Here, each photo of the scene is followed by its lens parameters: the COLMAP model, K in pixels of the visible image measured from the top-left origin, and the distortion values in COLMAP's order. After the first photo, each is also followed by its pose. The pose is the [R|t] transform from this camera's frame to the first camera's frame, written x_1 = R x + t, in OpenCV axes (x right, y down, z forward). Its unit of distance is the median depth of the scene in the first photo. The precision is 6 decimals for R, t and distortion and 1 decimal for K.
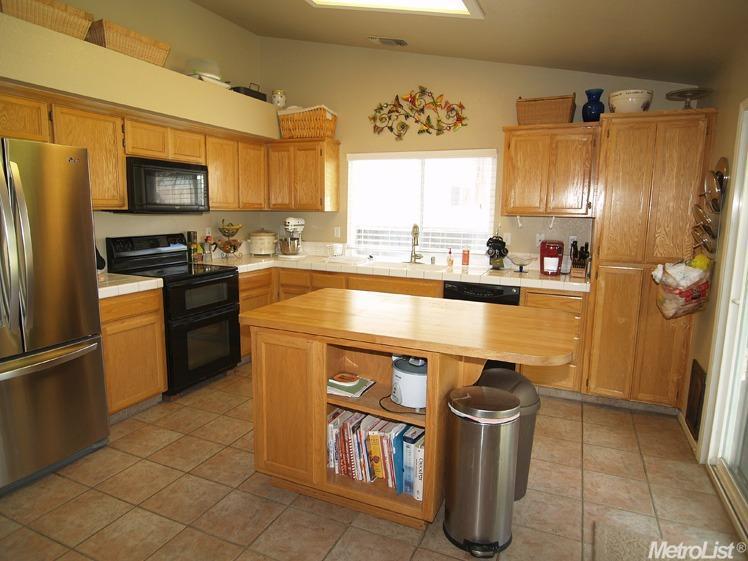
lens RADIAL K [[472.6, 0, 368.7], [0, 472.6, 279.1], [0, 0, 1]] dist [-0.026578, 0.000333]
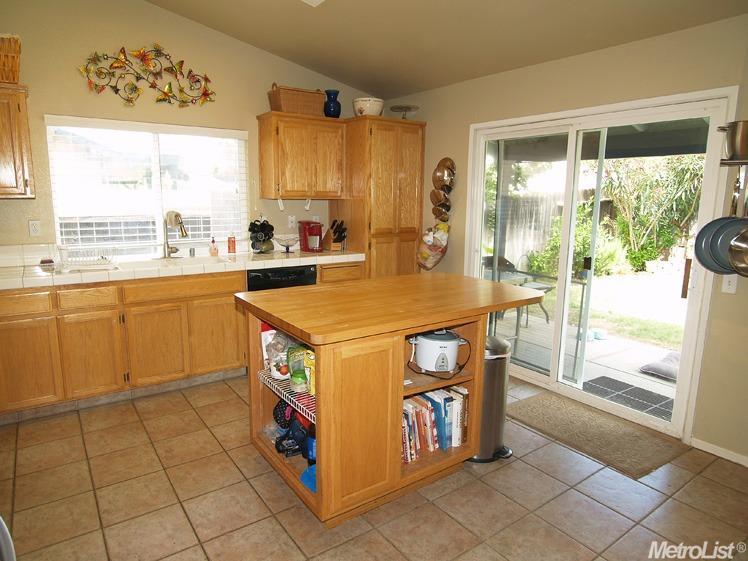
lens RADIAL K [[472.6, 0, 368.7], [0, 472.6, 279.1], [0, 0, 1]] dist [-0.026578, 0.000333]
pose [[0.510091, -0.156662, 0.845733, -0.460747], [0.126317, 0.986256, 0.106507, -0.043818], [-0.850794, 0.052502, 0.522869, 0.278119]]
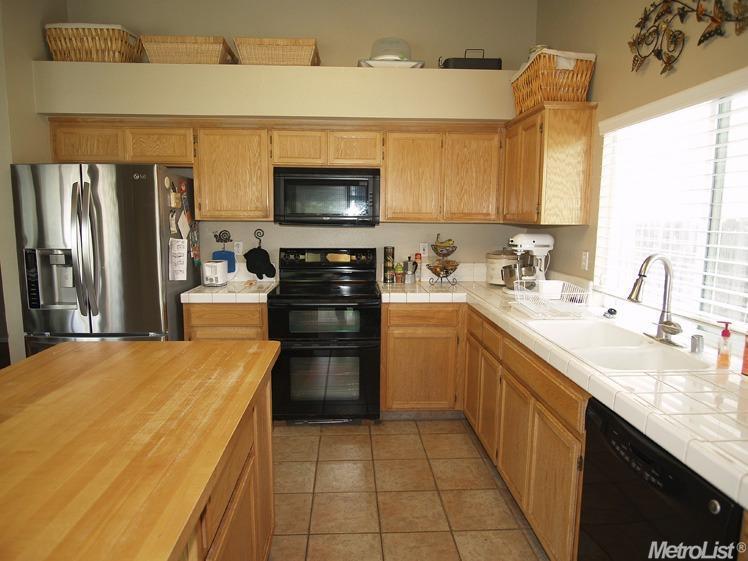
lens RADIAL K [[472.6, 0, 368.7], [0, 472.6, 279.1], [0, 0, 1]] dist [-0.026578, 0.000333]
pose [[0.445201, 0.104420, -0.889321, 0.378715], [-0.135127, 0.989638, 0.048554, -0.079555], [0.885176, 0.098555, 0.454698, 0.579251]]
